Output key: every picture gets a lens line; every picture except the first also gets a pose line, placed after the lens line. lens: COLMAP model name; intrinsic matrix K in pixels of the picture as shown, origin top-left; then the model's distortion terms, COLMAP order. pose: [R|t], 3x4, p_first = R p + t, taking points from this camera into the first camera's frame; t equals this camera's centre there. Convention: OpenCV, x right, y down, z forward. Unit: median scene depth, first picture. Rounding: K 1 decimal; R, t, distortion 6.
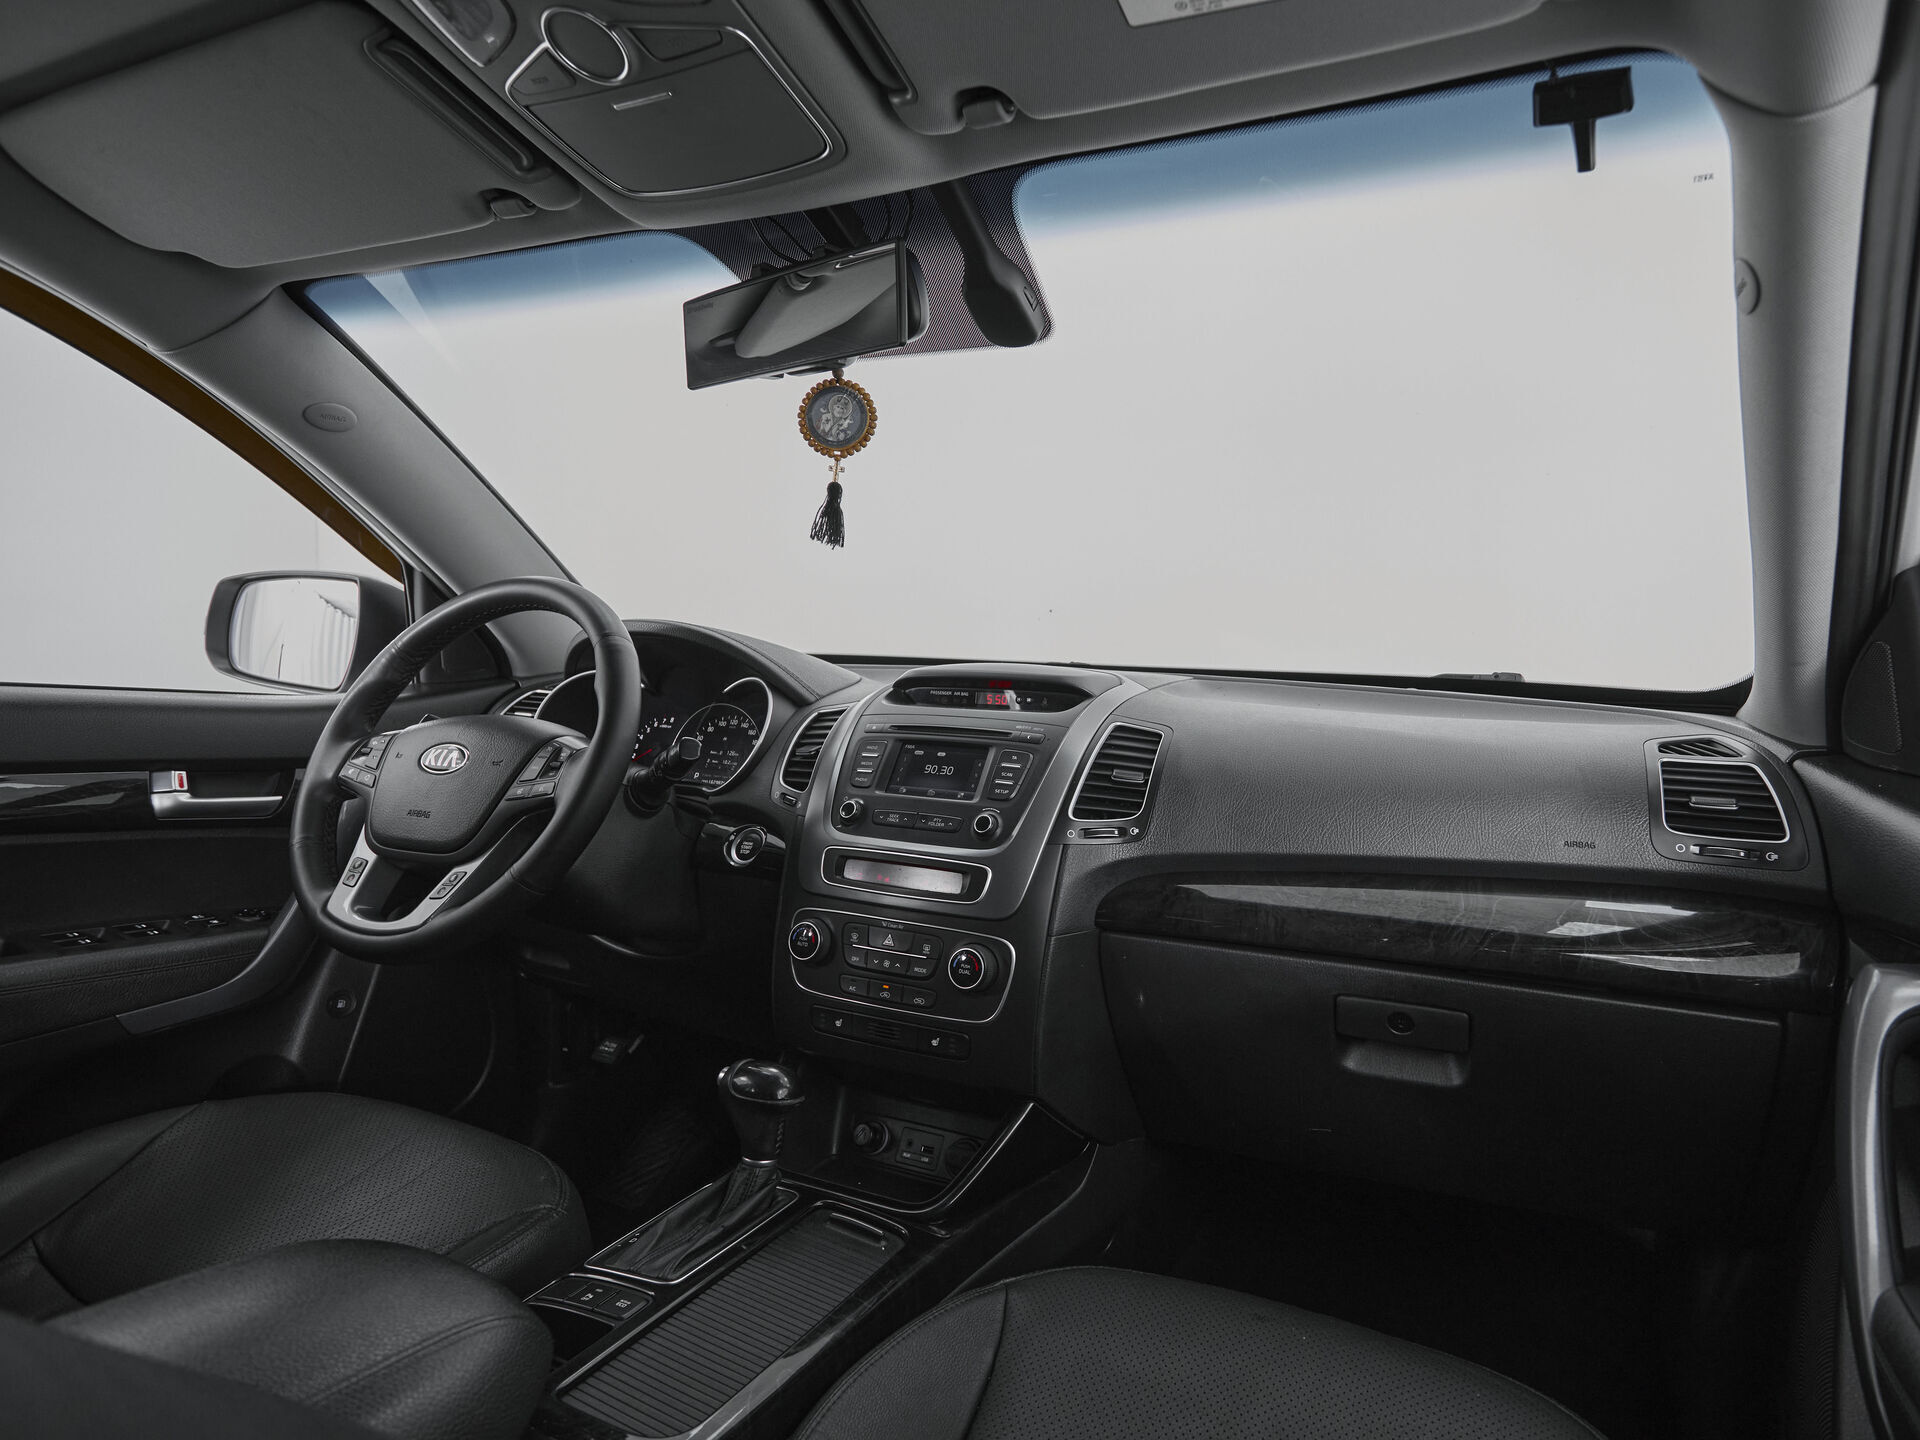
lens RADIAL K [[1046.9, 0, 1090.7], [0, 1046.9, 724.1], [0, 0, 1]] dist [0.000952, -0.000791]
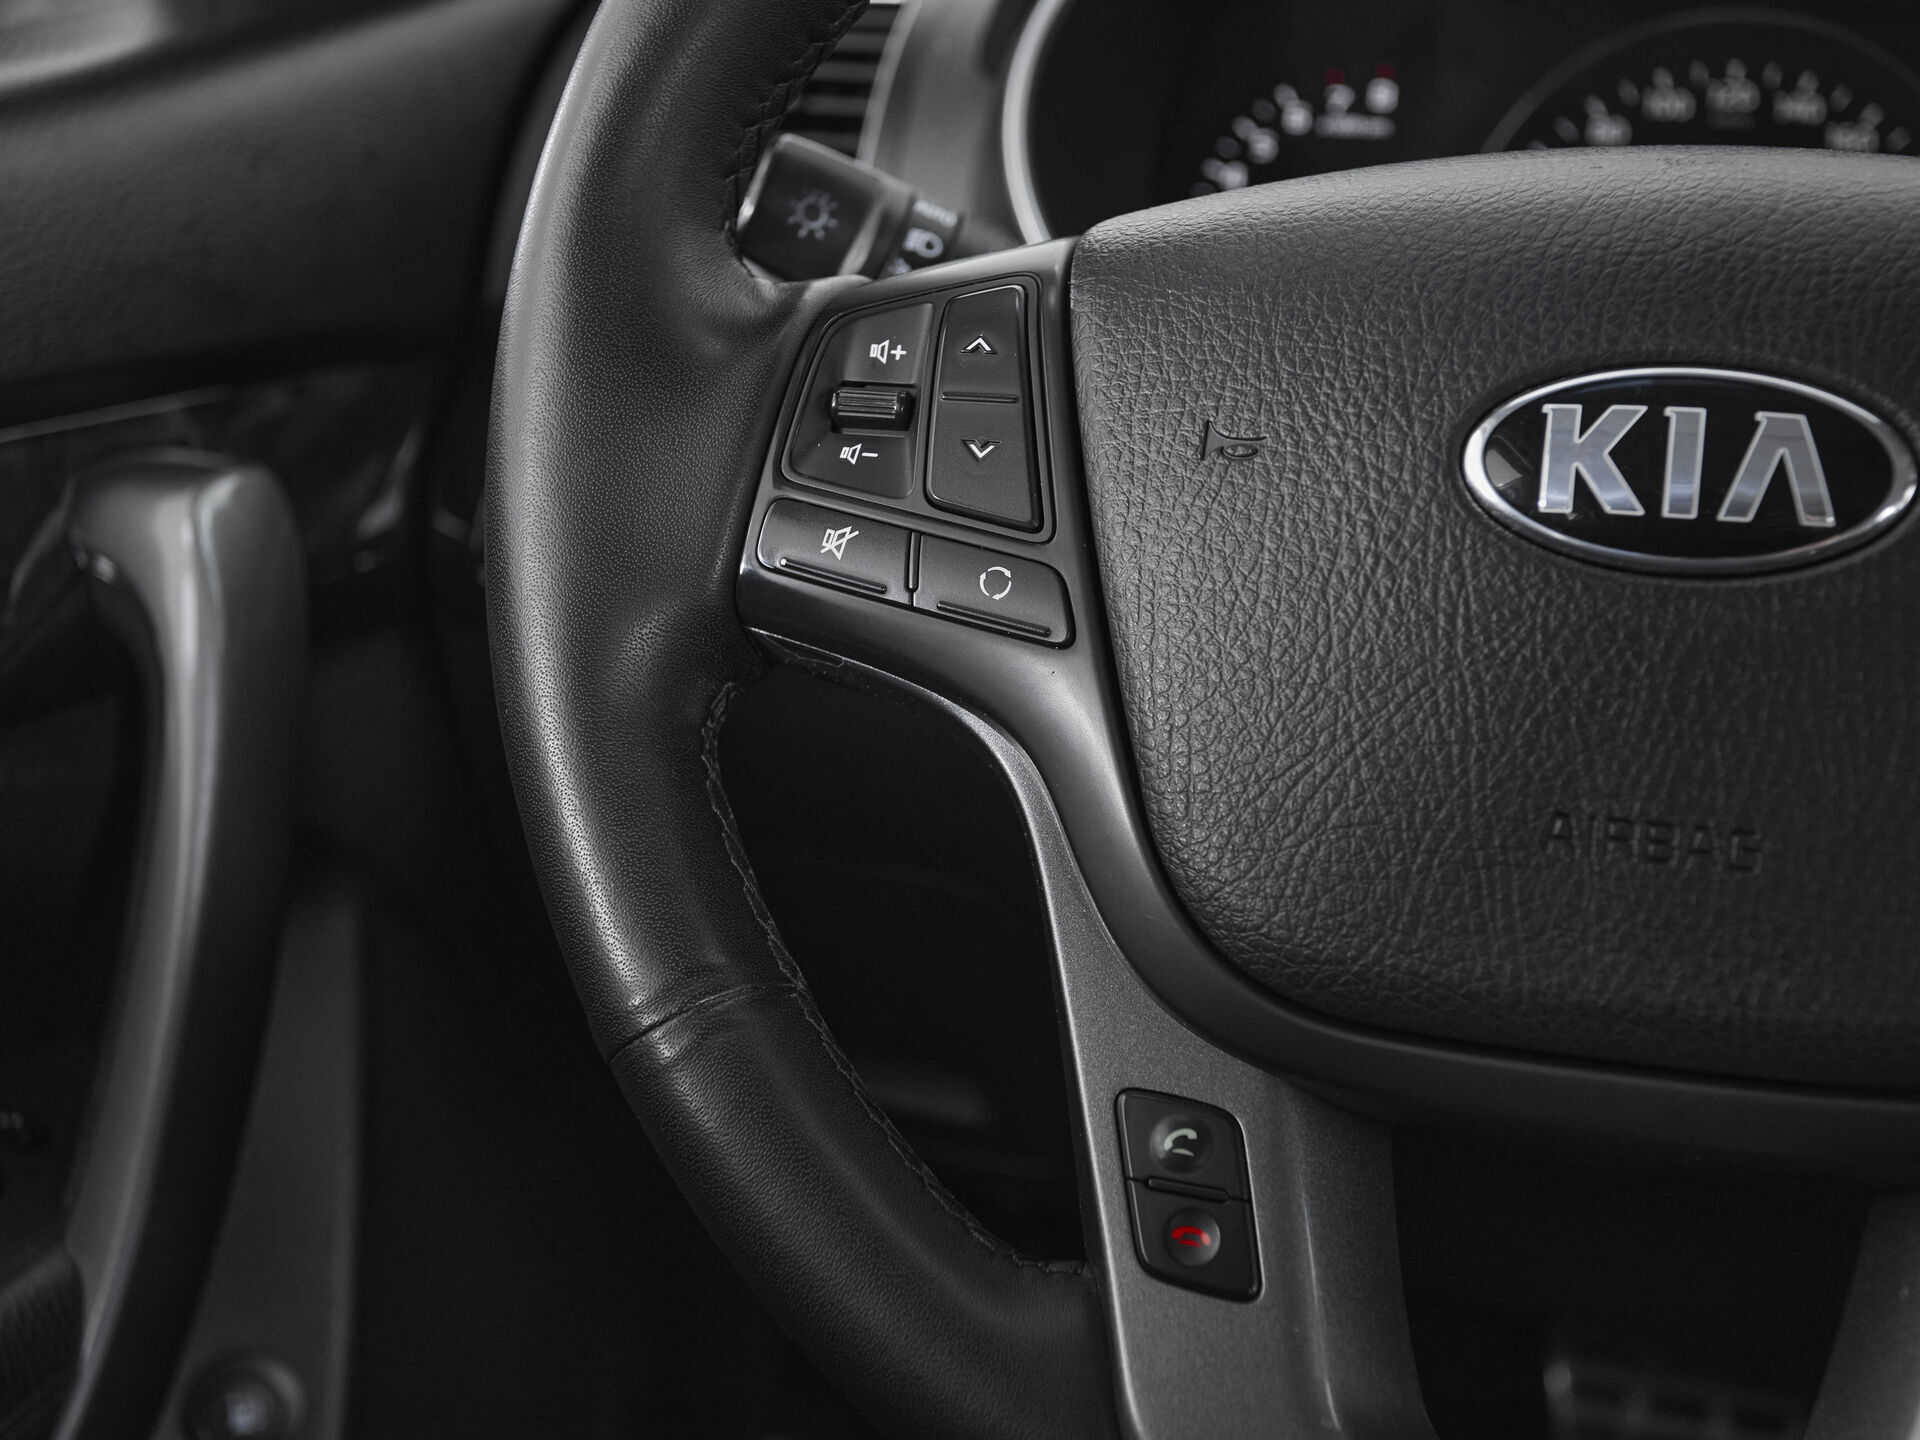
lens RADIAL K [[2337.0, 0, 1000.8], [0, 2337.0, 713.6], [0, 0, 1]] dist [0.017422, 0.066998]
pose [[0.992715, -0.068274, 0.099271, -0.777707], [0.036925, 0.956700, 0.288723, -0.036626], [-0.114685, -0.282954, 0.952252, 0.692082]]
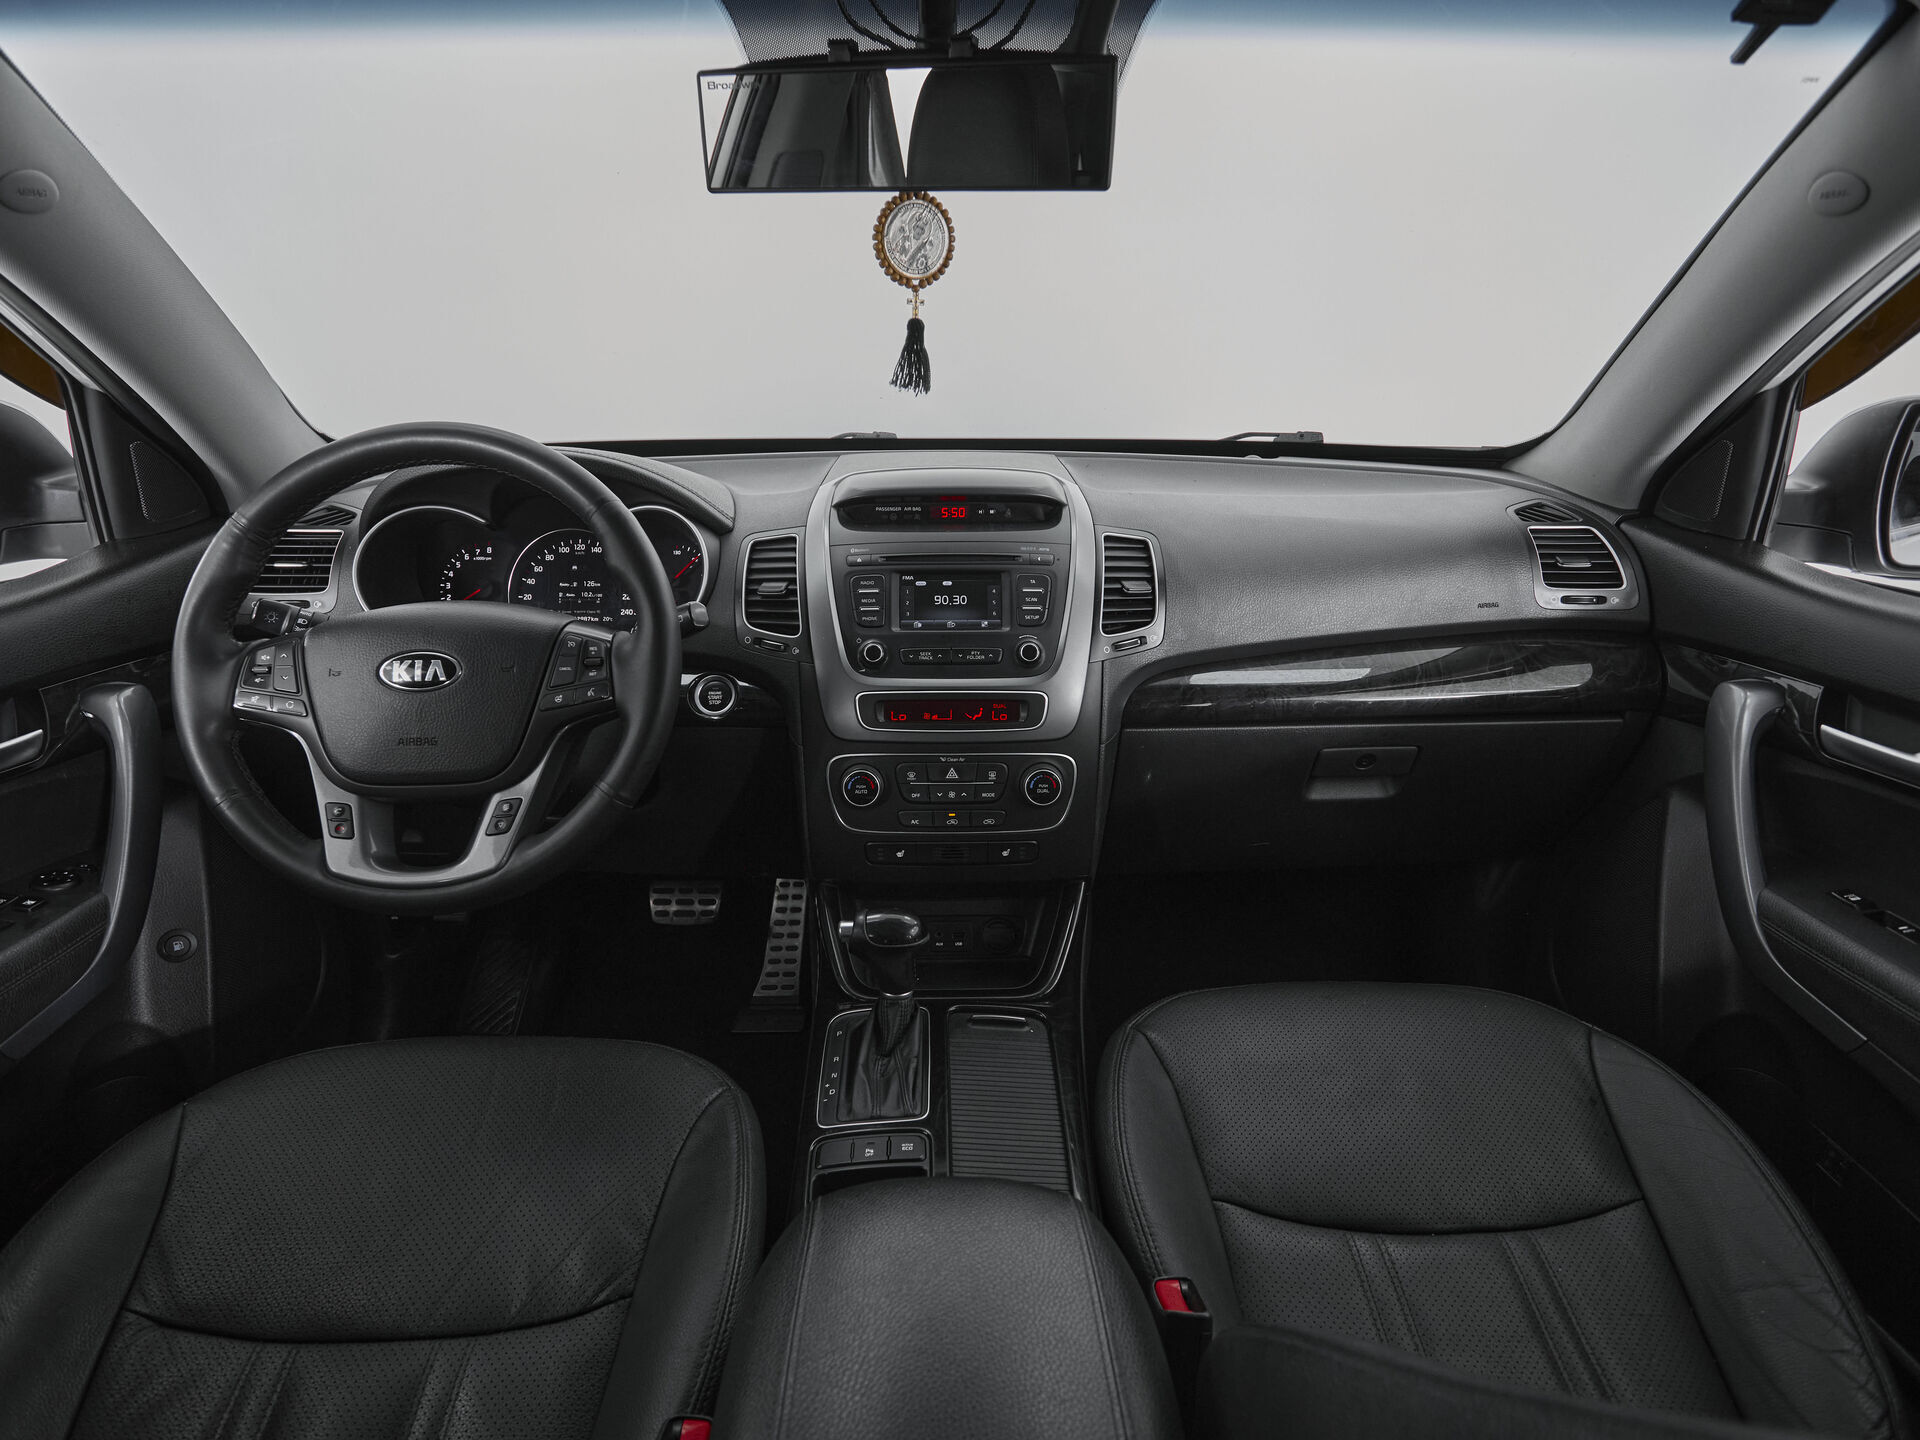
lens RADIAL K [[1022.2, 0, 948.3], [0, 1022.2, 719.3], [0, 0, 1]] dist [-0.000099, -0.001330]
pose [[0.914216, -0.177883, 0.364098, -0.552468], [0.056572, 0.945728, 0.319997, -0.170384], [-0.401260, -0.271949, 0.874662, 0.120193]]
